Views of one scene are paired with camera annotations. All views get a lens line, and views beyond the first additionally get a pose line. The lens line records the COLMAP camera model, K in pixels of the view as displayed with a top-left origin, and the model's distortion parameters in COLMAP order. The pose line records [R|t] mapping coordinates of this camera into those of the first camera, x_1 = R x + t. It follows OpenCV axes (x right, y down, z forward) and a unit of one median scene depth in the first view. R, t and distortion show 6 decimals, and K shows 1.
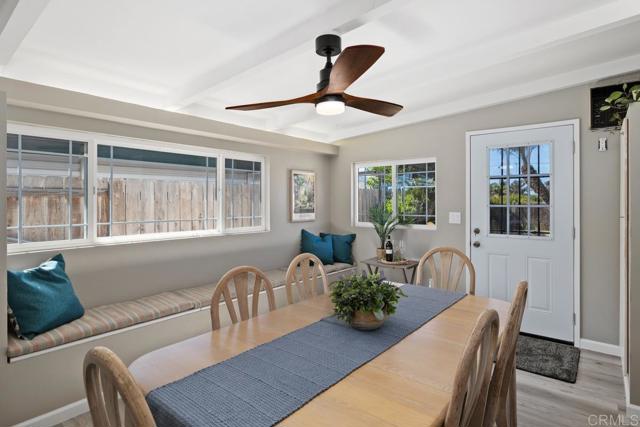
lens RADIAL K [[342.1, 0, 321.3], [0, 342.1, 196.7], [0, 0, 1]] dist [-0.001473, -0.000059]
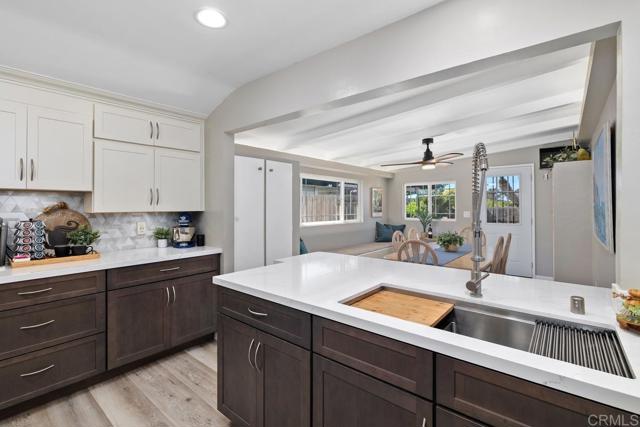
lens RADIAL K [[298.2, 0, 320.4], [0, 298.2, 201.4], [0, 0, 1]] dist [0.002700, 0.000433]
pose [[0.999997, -0.002059, 0.001263, -0.411102], [0.002064, 0.999991, -0.003770, -0.003210], [-0.001255, 0.003773, 0.999992, -0.617150]]
